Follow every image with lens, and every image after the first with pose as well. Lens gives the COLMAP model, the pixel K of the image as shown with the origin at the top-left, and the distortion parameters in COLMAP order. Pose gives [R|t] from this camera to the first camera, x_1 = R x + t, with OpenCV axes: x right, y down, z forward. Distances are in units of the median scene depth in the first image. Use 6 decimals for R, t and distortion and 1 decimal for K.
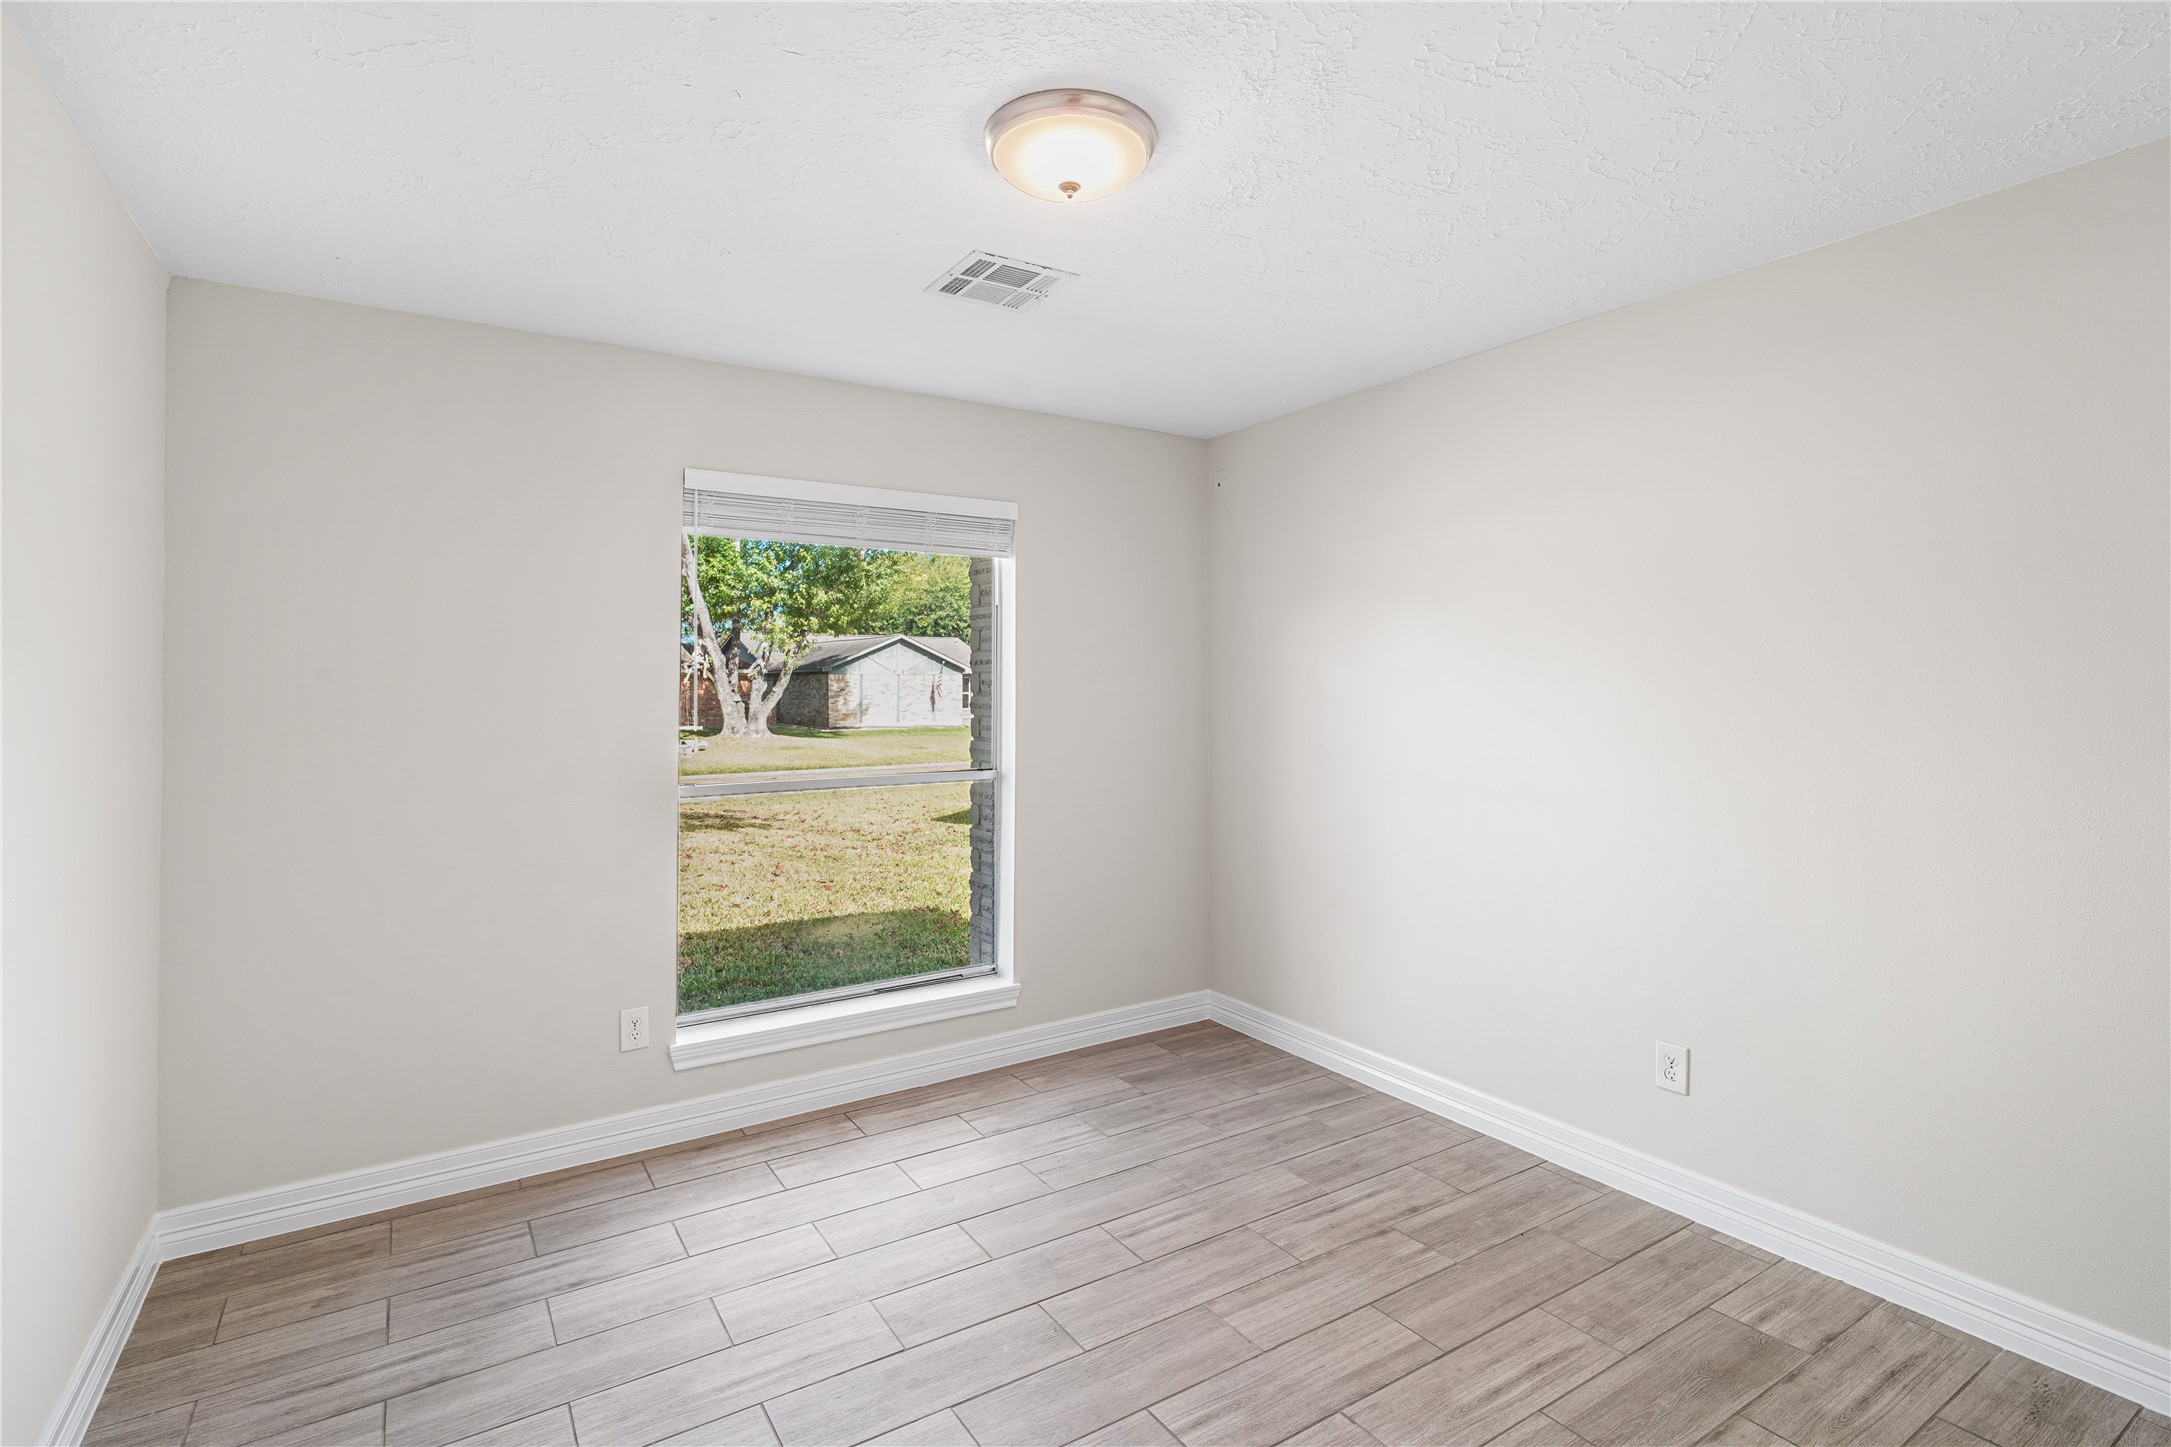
lens RADIAL K [[1023.7, 0, 1085.5], [0, 1023.7, 723.5], [0, 0, 1]] dist [0.010588, -0.001193]
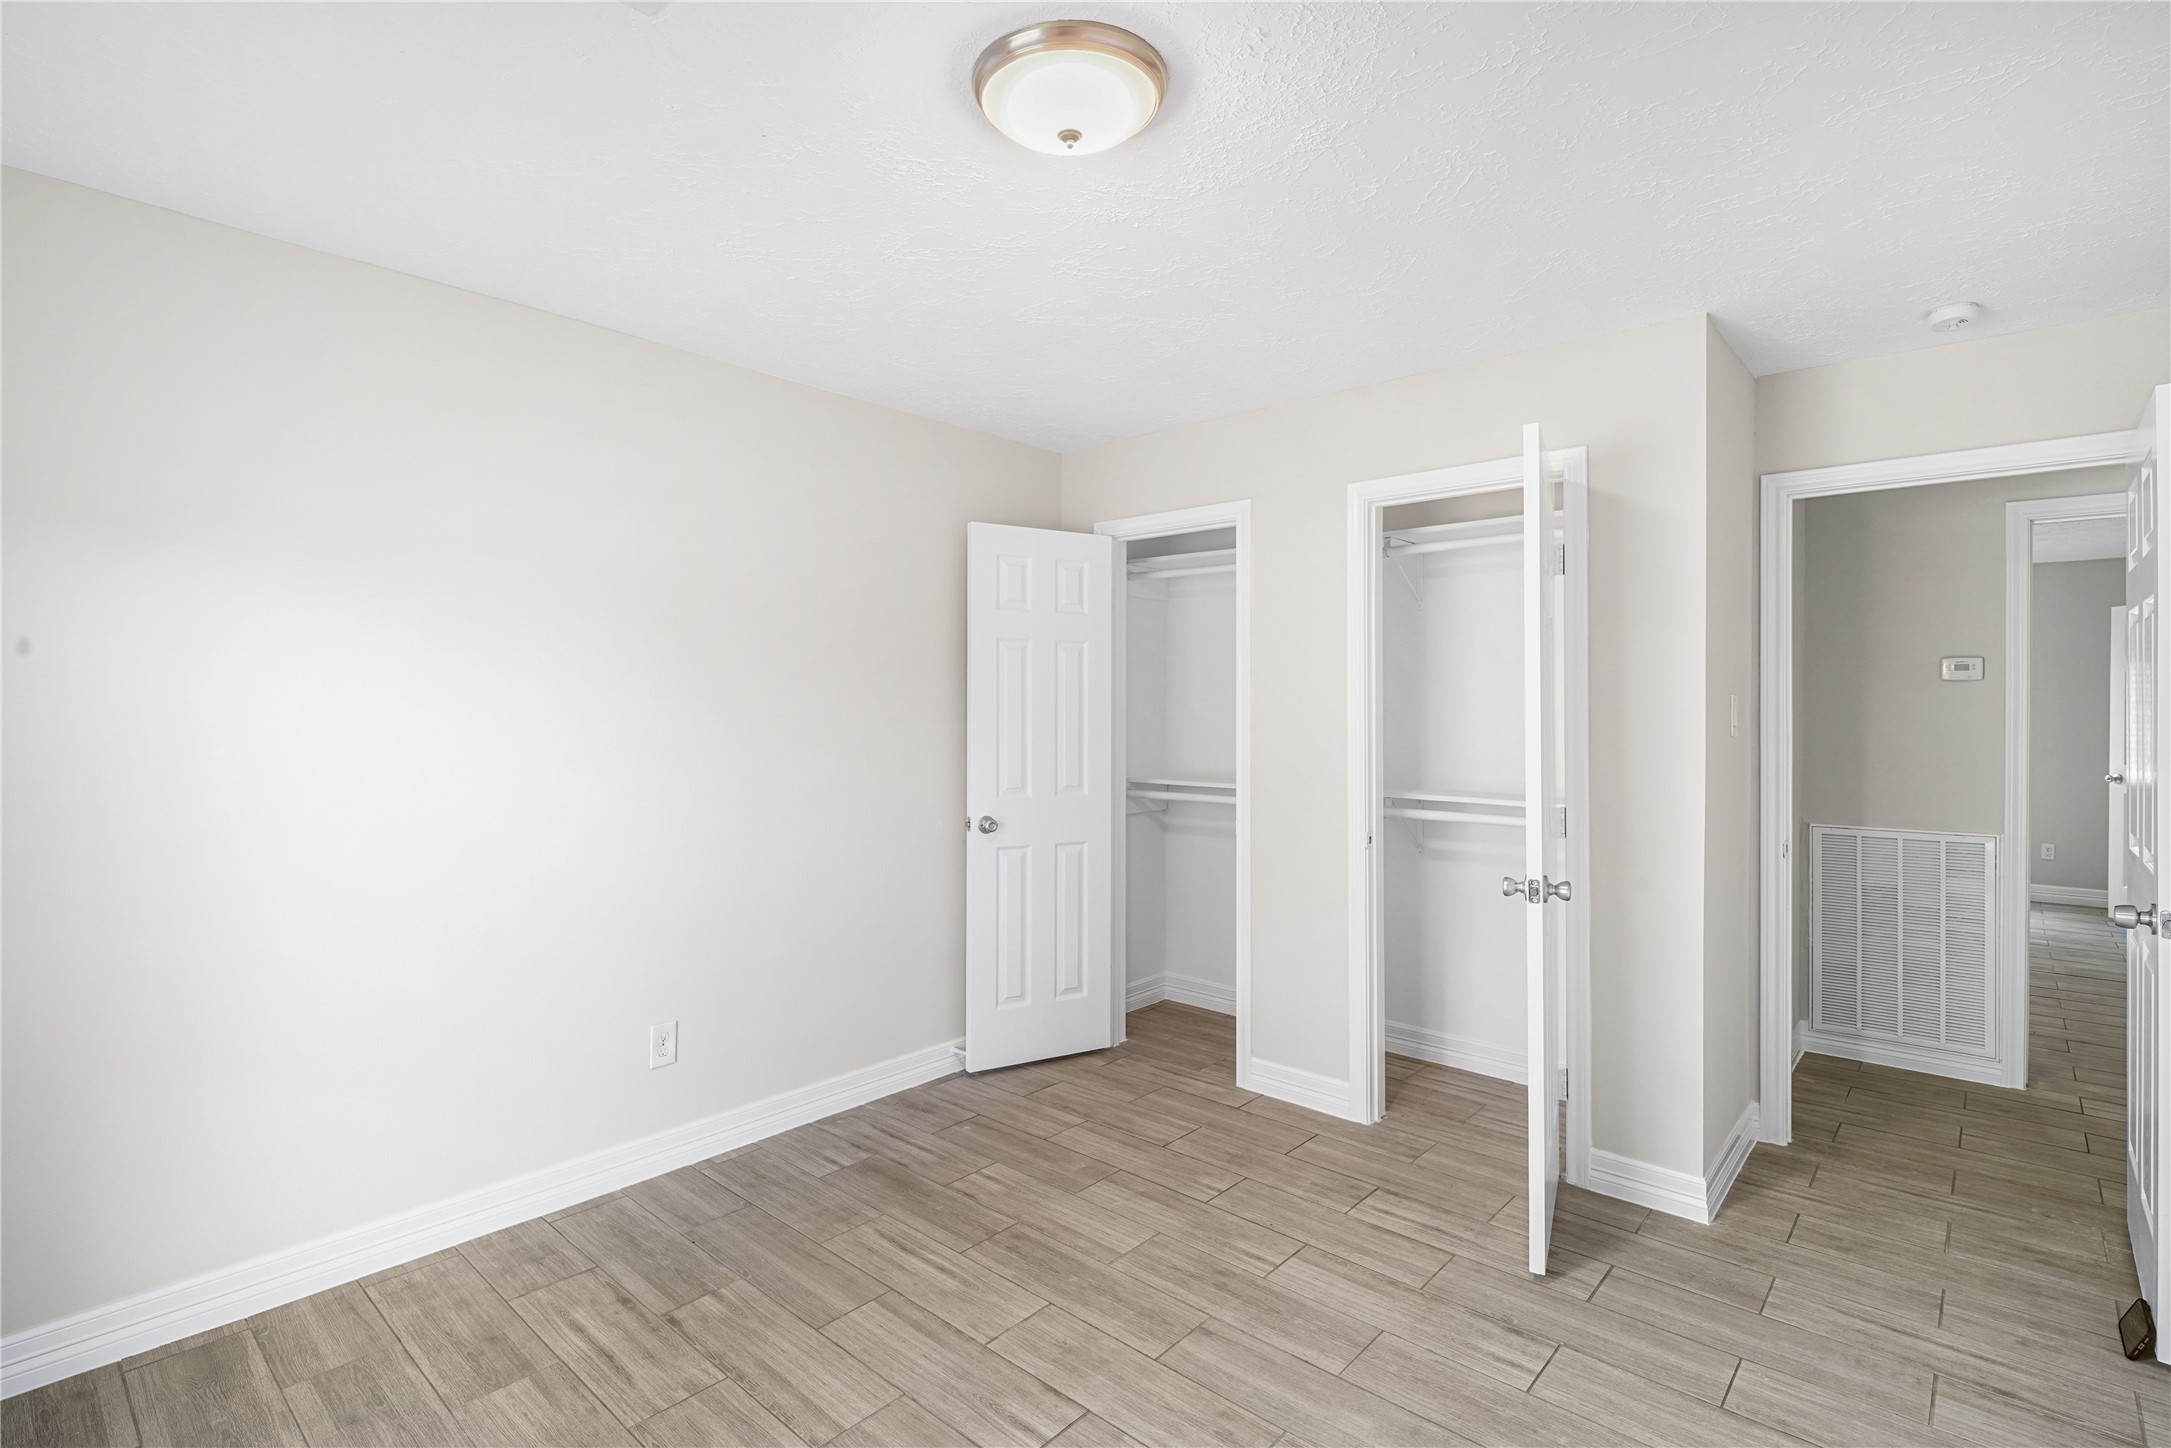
lens RADIAL K [[1023.7, 0, 1085.5], [0, 1023.7, 724.0], [0, 0, 1]] dist [0.010588, -0.001193]
pose [[-0.258961, -0.013890, 0.965788, -0.657059], [0.020779, 0.999585, 0.019948, -0.027427], [-0.965664, 0.025234, -0.258565, 0.885504]]
